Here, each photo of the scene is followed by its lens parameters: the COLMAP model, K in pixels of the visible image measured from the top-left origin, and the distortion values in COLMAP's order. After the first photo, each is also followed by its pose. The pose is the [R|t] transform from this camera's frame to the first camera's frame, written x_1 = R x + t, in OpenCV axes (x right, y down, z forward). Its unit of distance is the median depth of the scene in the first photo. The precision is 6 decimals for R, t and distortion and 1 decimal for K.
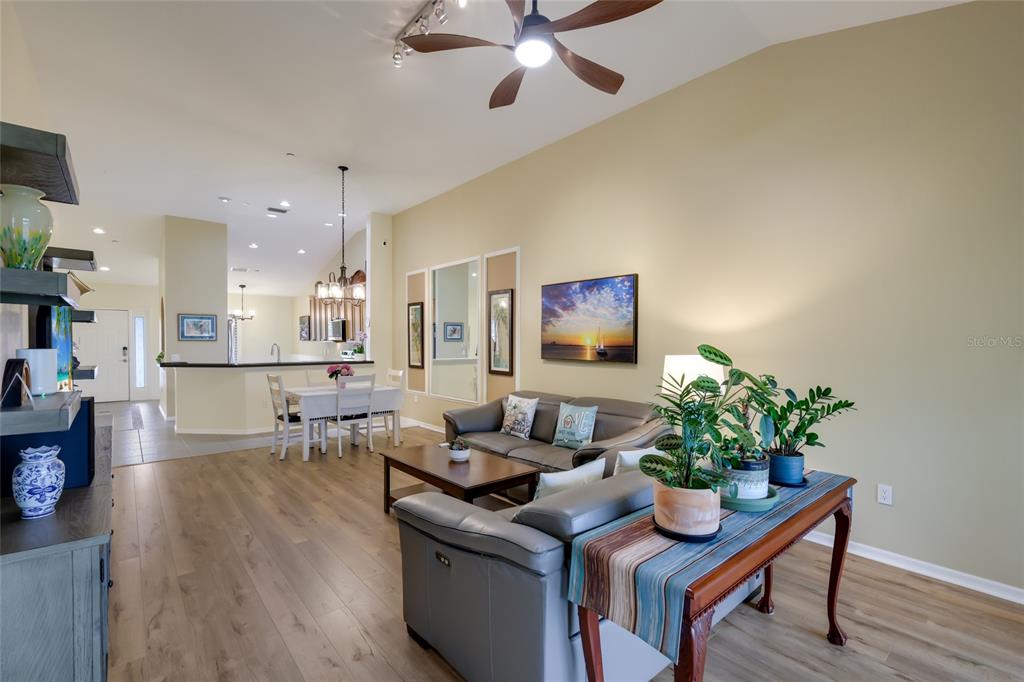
lens RADIAL K [[456.2, 0, 509.0], [0, 456.2, 348.4], [0, 0, 1]] dist [-0.003250, -0.000401]
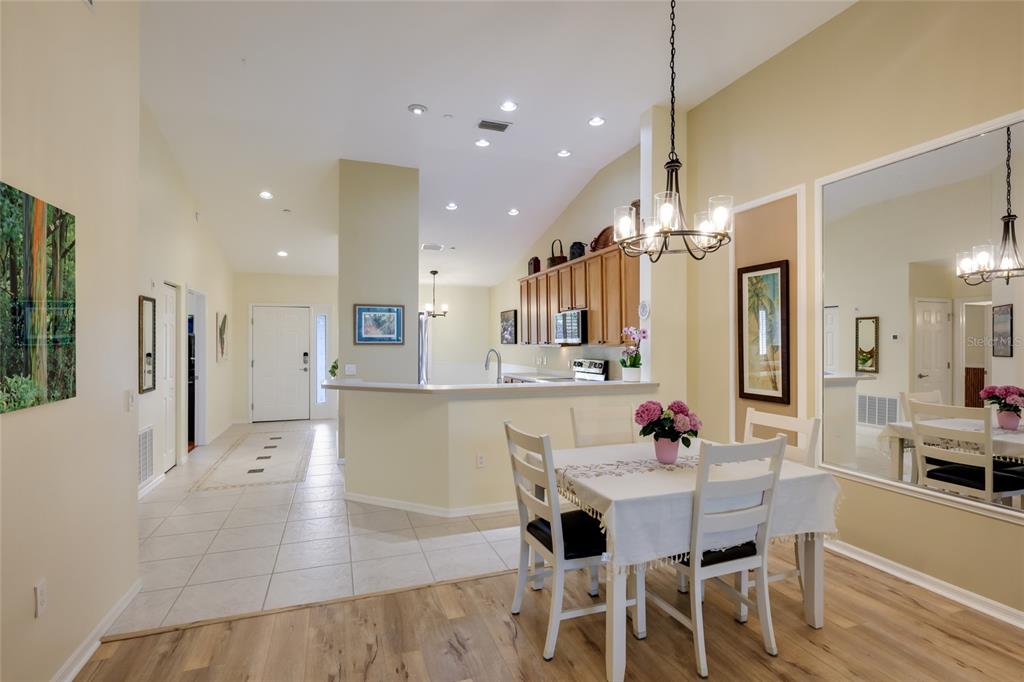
lens RADIAL K [[488.7, 0, 510.8], [0, 488.7, 341.7], [0, 0, 1]] dist [-0.001313, -0.000012]
pose [[0.937026, -0.003912, -0.349238, -0.367991], [-0.003820, 0.999763, -0.021447, -0.008940], [0.349239, 0.021430, 0.936788, 0.576629]]
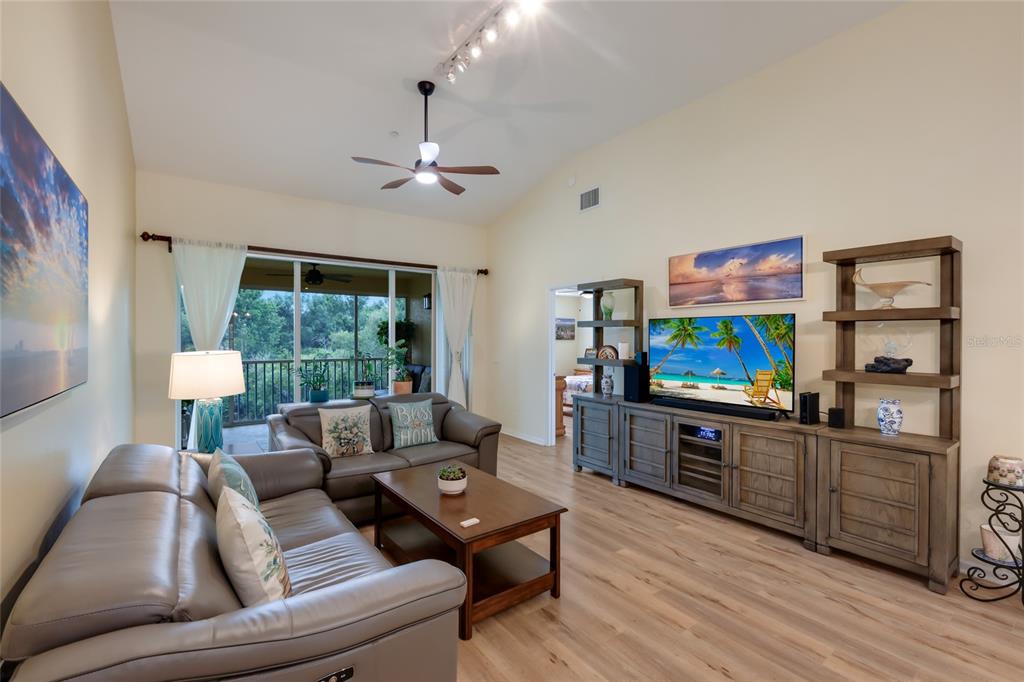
lens RADIAL K [[451.2, 0, 513.2], [0, 451.2, 342.8], [0, 0, 1]] dist [-0.002444, -0.000158]
pose [[-0.997535, -0.007269, 0.069793, -0.166903], [-0.005318, 0.999591, 0.028098, -0.020252], [-0.069969, 0.027658, -0.997166, 1.105801]]
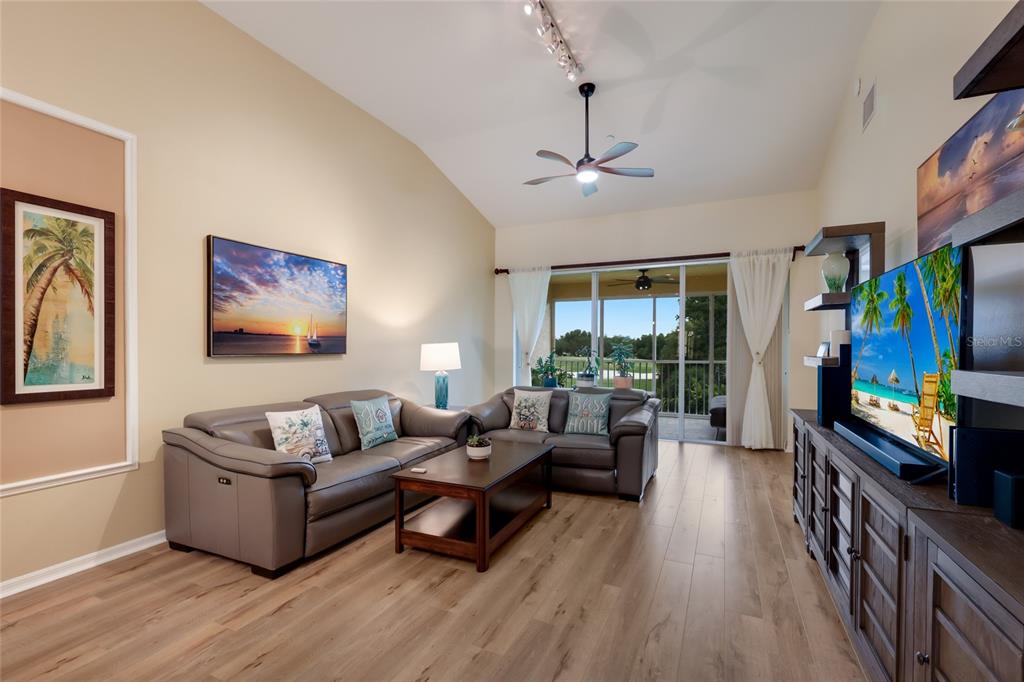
lens RADIAL K [[459.4, 0, 514.2], [0, 459.4, 354.0], [0, 0, 1]] dist [0.000276, -0.000196]
pose [[-0.423749, -0.016904, 0.905622, -0.609429], [0.013076, 0.999607, 0.024777, 0.009731], [-0.905685, 0.022341, -0.423362, 0.831883]]
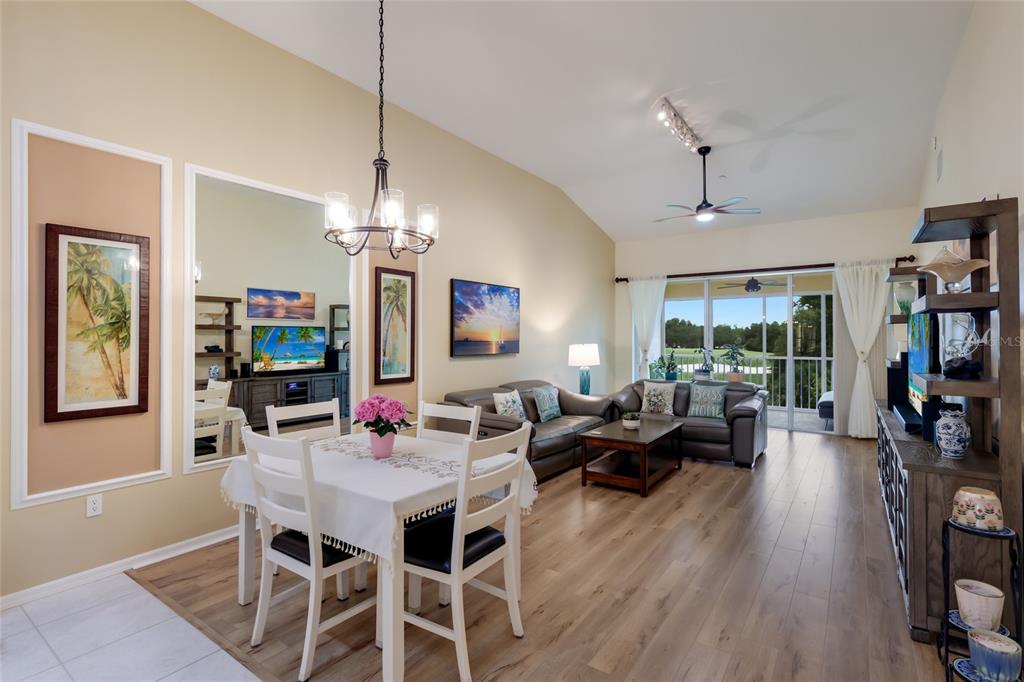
lens RADIAL K [[490.6, 0, 510.1], [0, 490.6, 333.3], [0, 0, 1]] dist [-0.000224, 0.000002]
pose [[-0.249262, 0.005126, 0.968422, -0.873554], [0.017103, 0.999853, -0.000891, -0.020245], [-0.968285, 0.016341, -0.249314, 1.059960]]
